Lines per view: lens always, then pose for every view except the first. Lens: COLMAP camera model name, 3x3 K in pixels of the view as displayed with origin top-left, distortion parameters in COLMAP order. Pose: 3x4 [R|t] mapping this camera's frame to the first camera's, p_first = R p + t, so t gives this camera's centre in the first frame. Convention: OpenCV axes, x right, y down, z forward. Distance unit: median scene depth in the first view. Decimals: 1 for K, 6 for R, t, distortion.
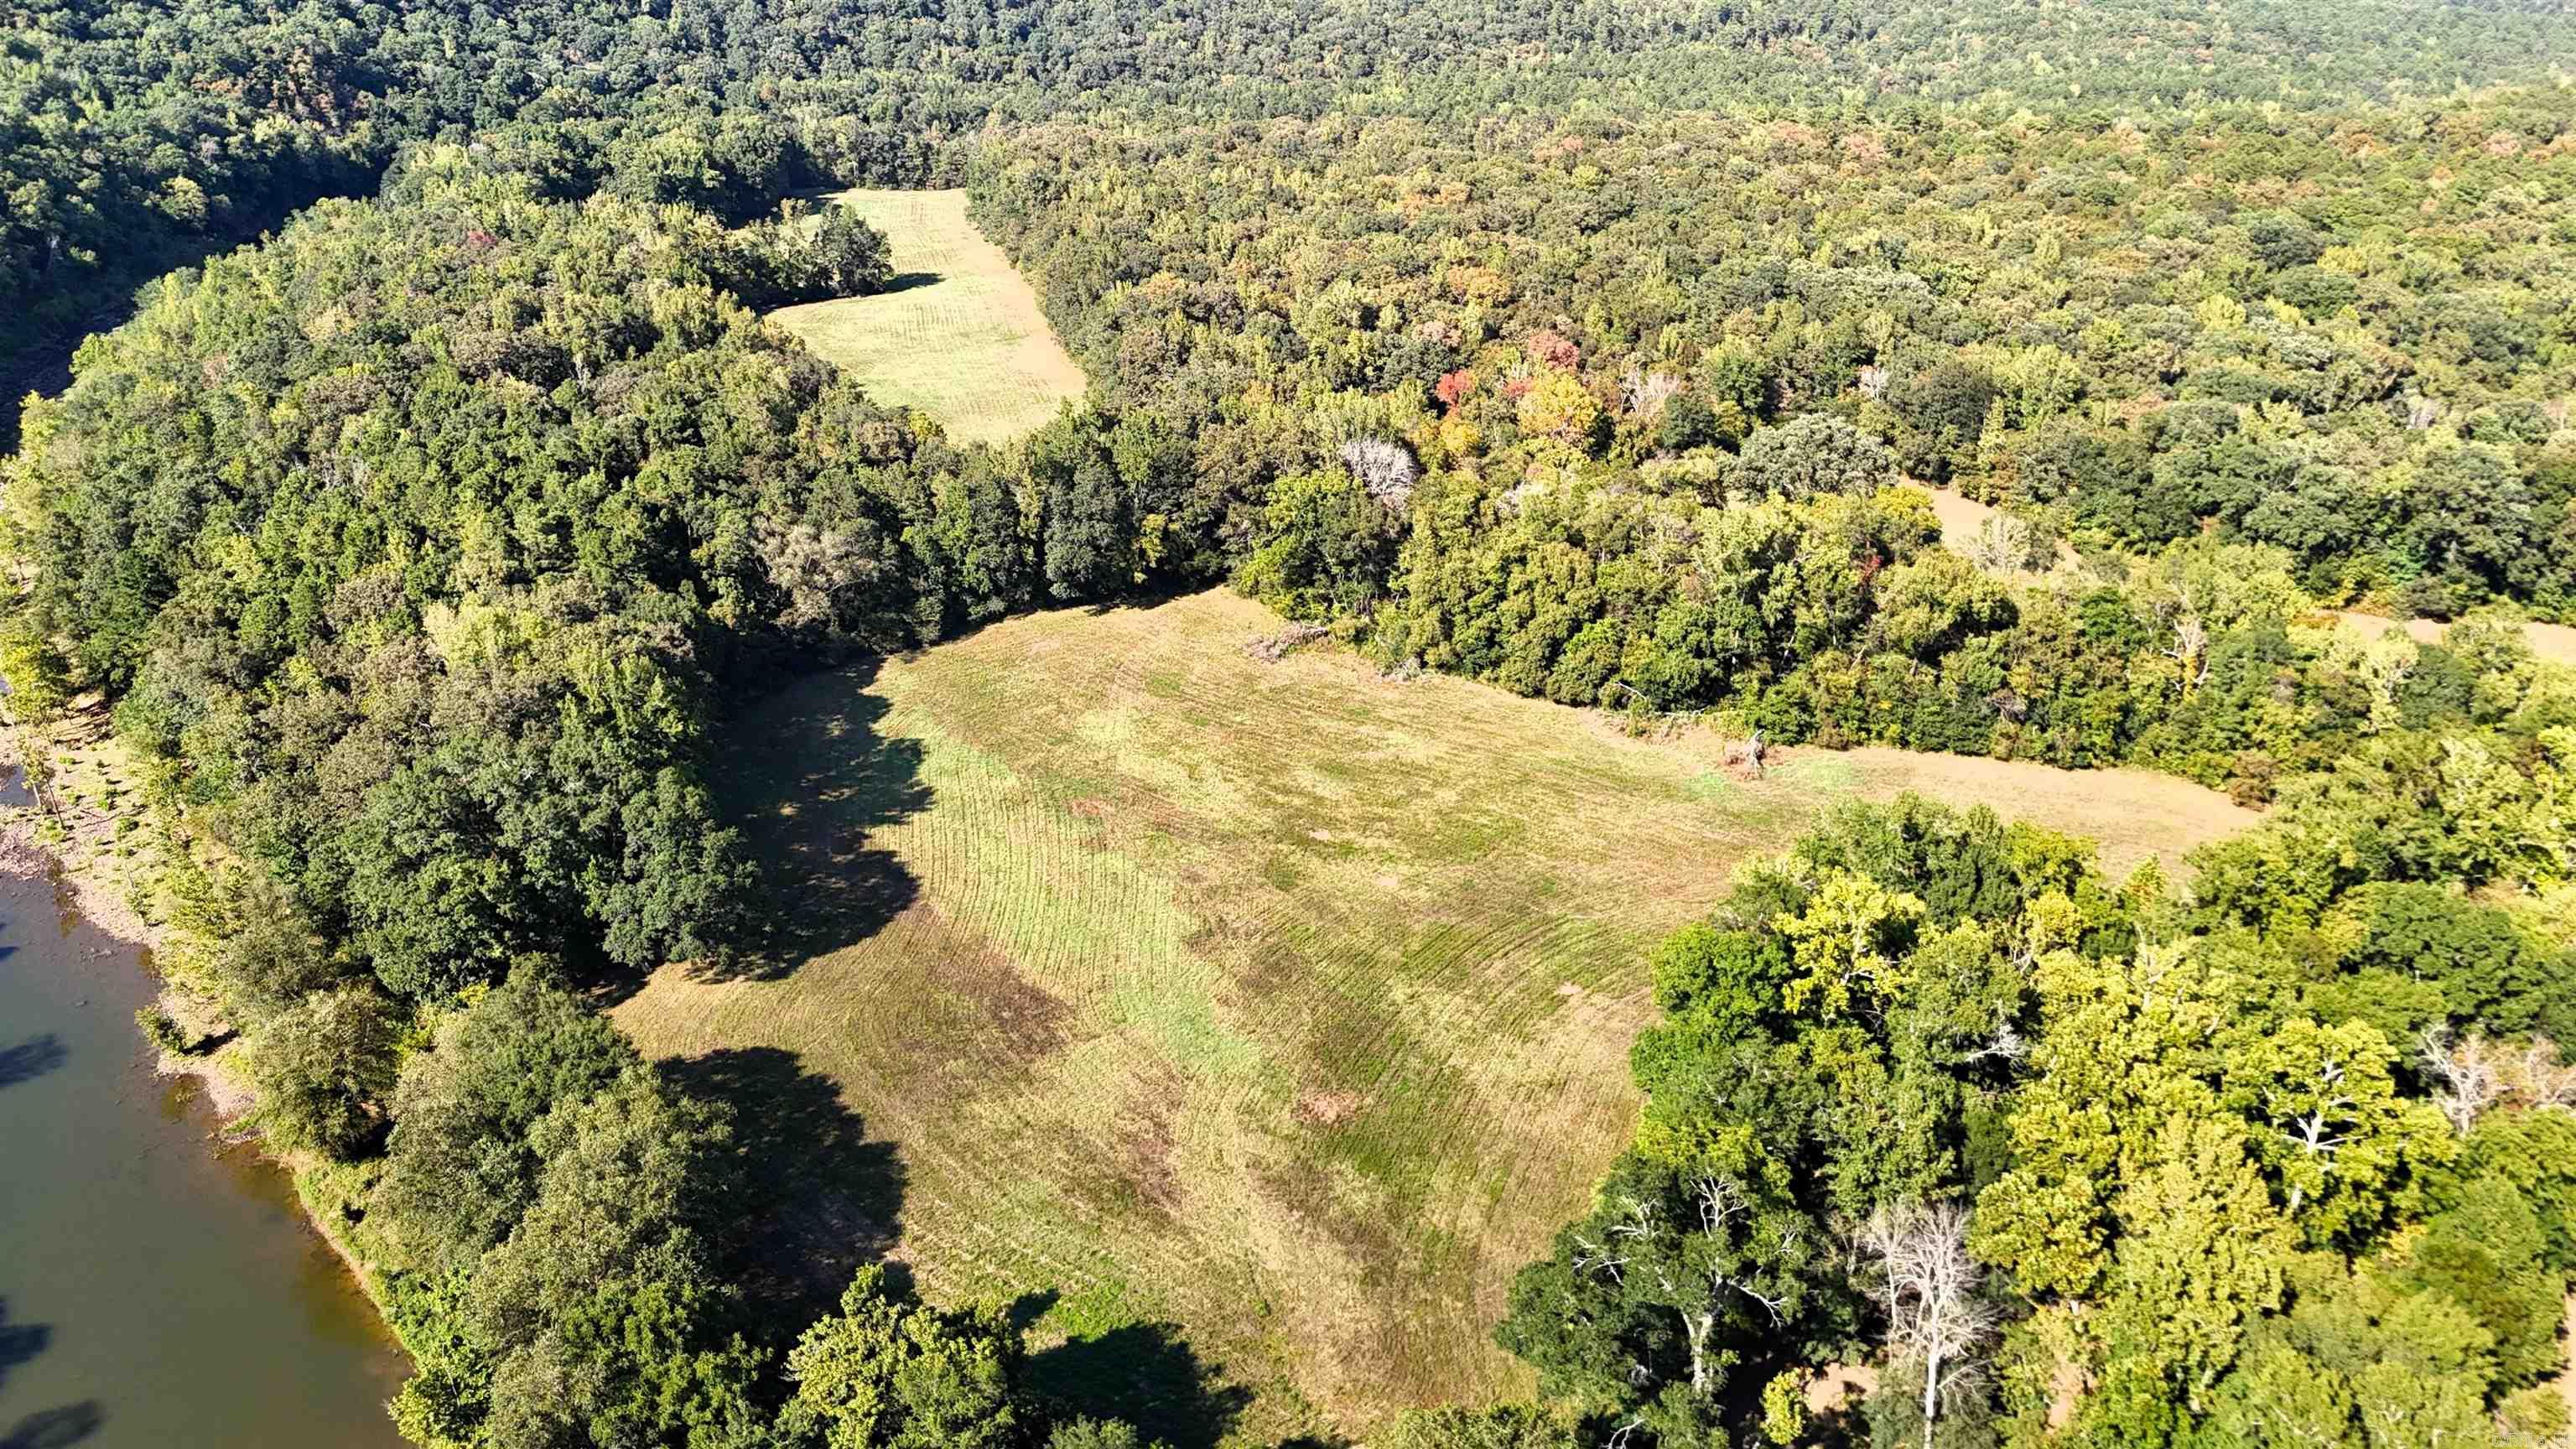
lens RADIAL K [[1859.0, 0, 1288.0], [0, 1859.0, 724.5], [0, 0, 1]] dist [0.000186, -0.001293]
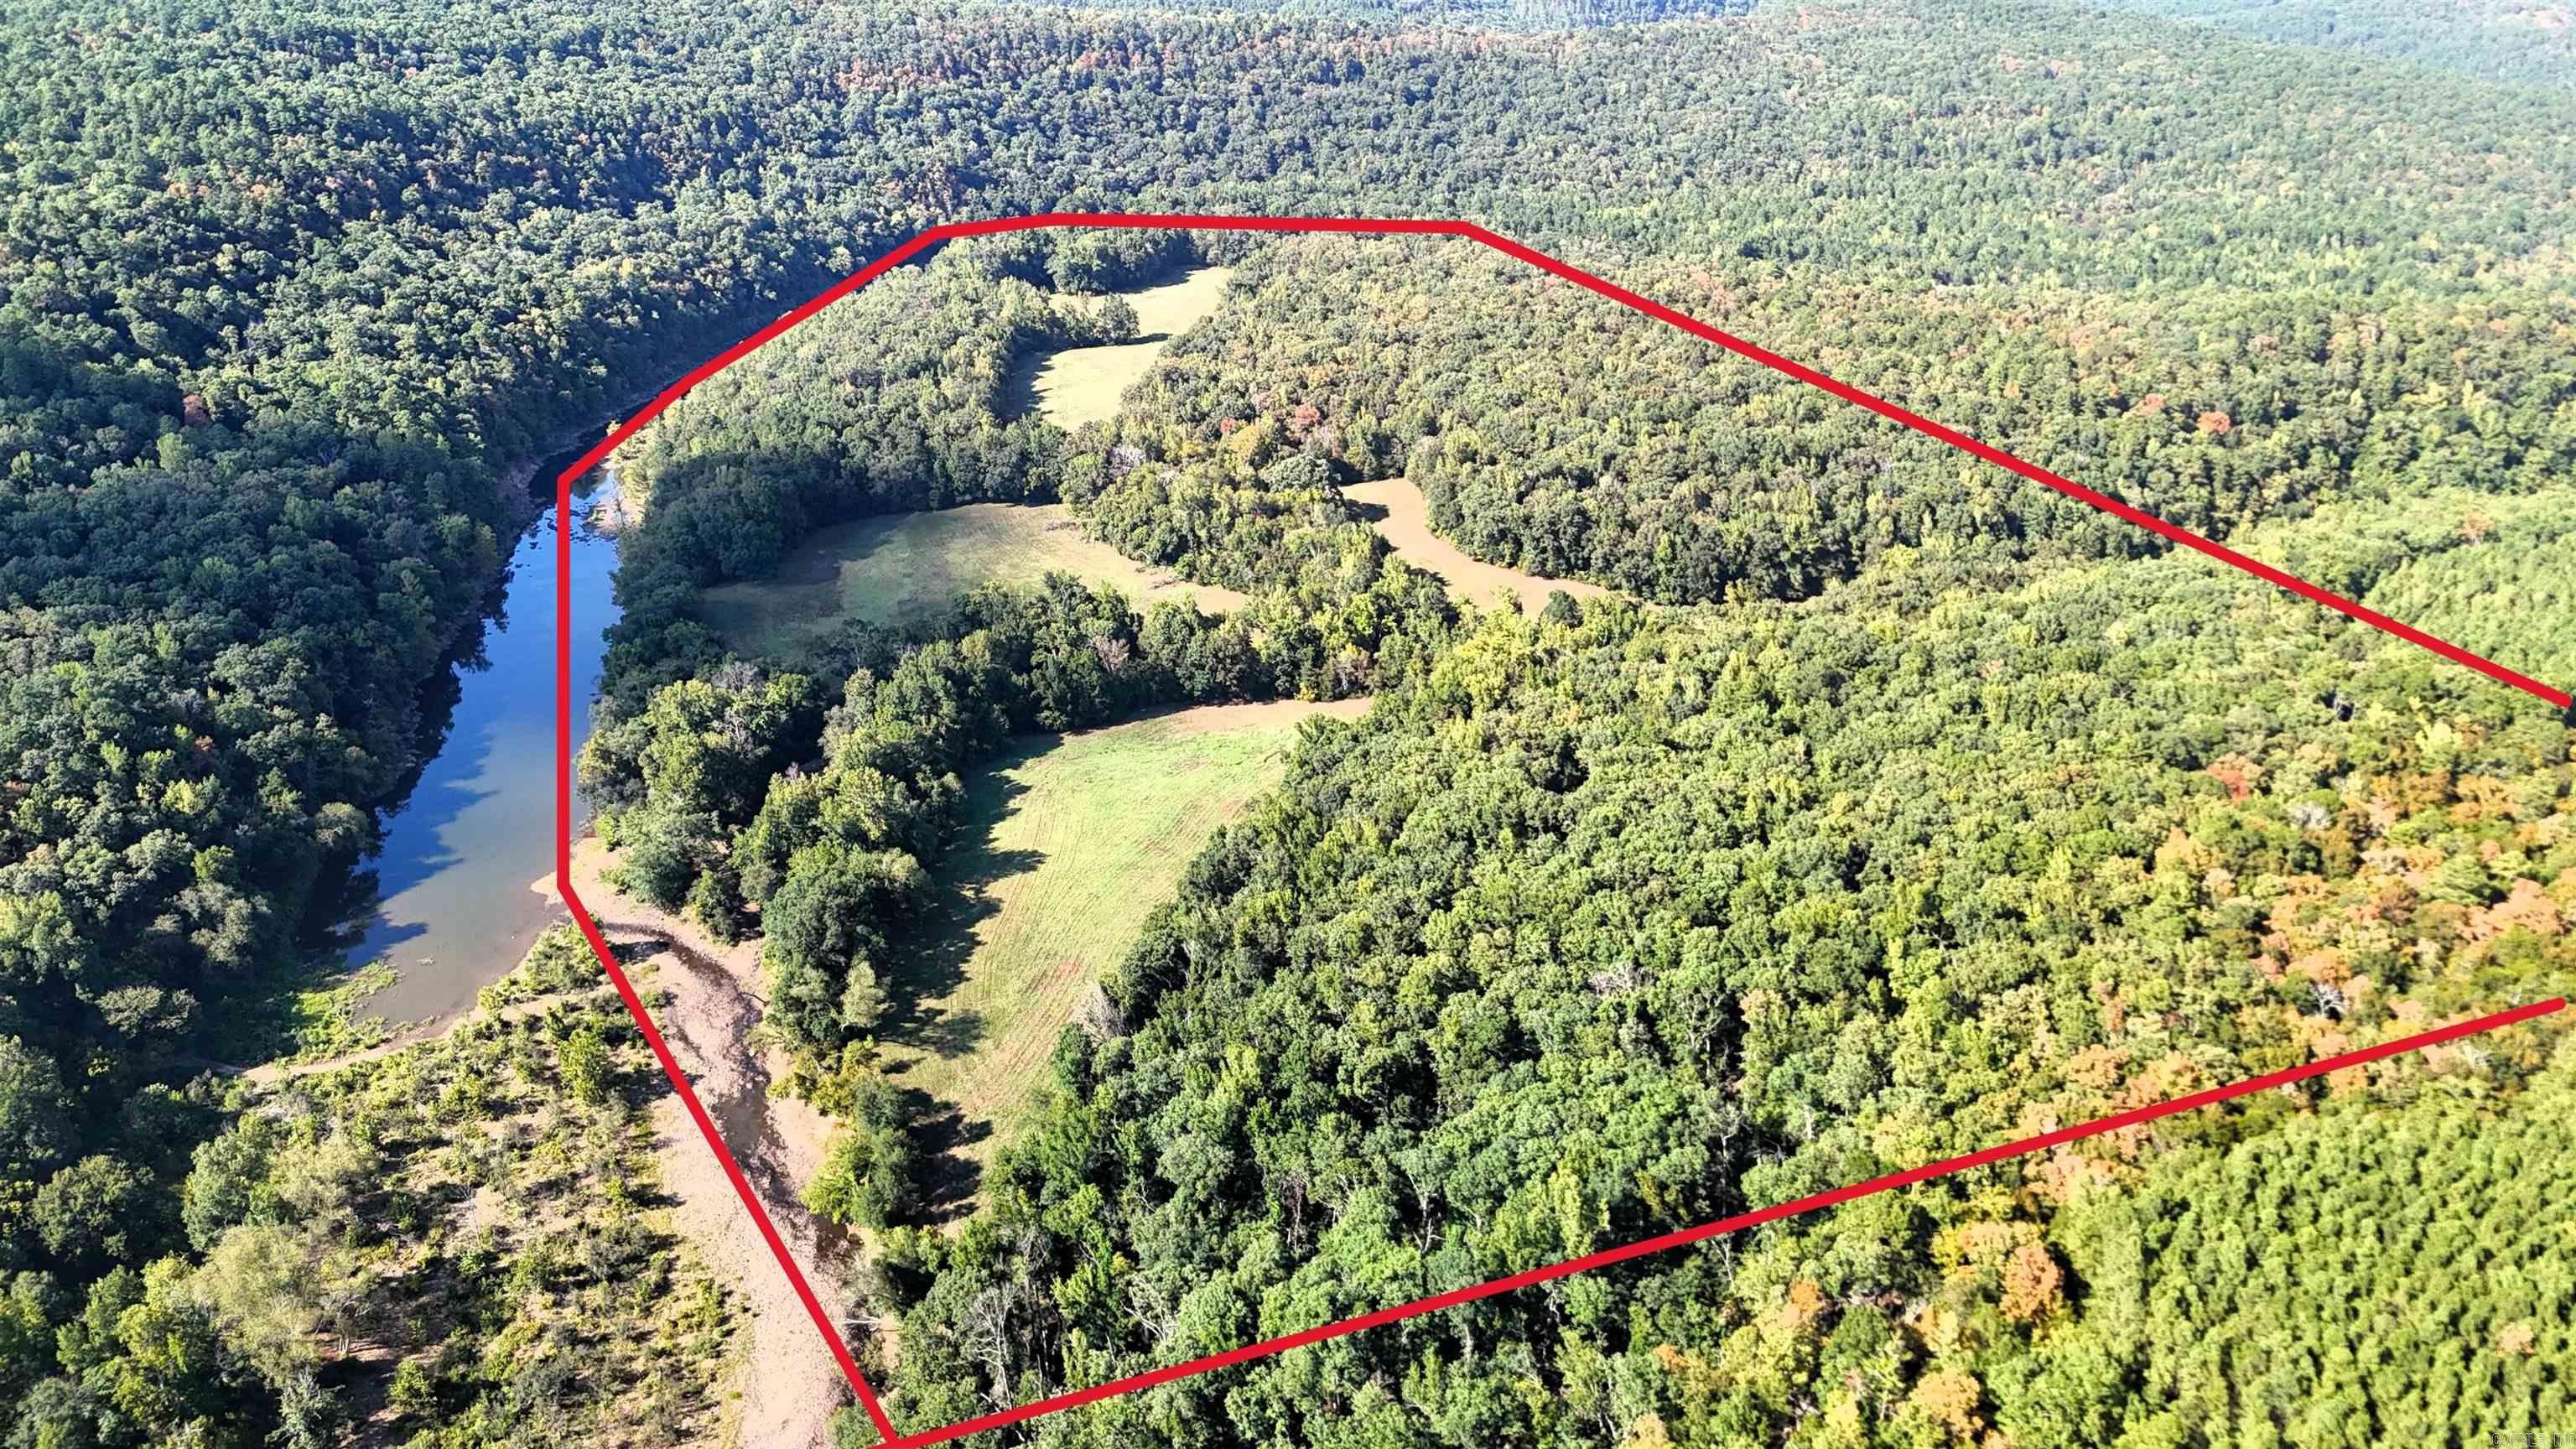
lens RADIAL K [[1859.0, 0, 1288.0], [0, 1859.0, 724.5], [0, 0, 1]] dist [0.000186, -0.001293]
pose [[0.913949, 0.151624, -0.376439, 0.541761], [-0.149913, 0.988113, 0.034025, 0.036863], [0.377124, 0.025336, 0.925816, -0.488619]]
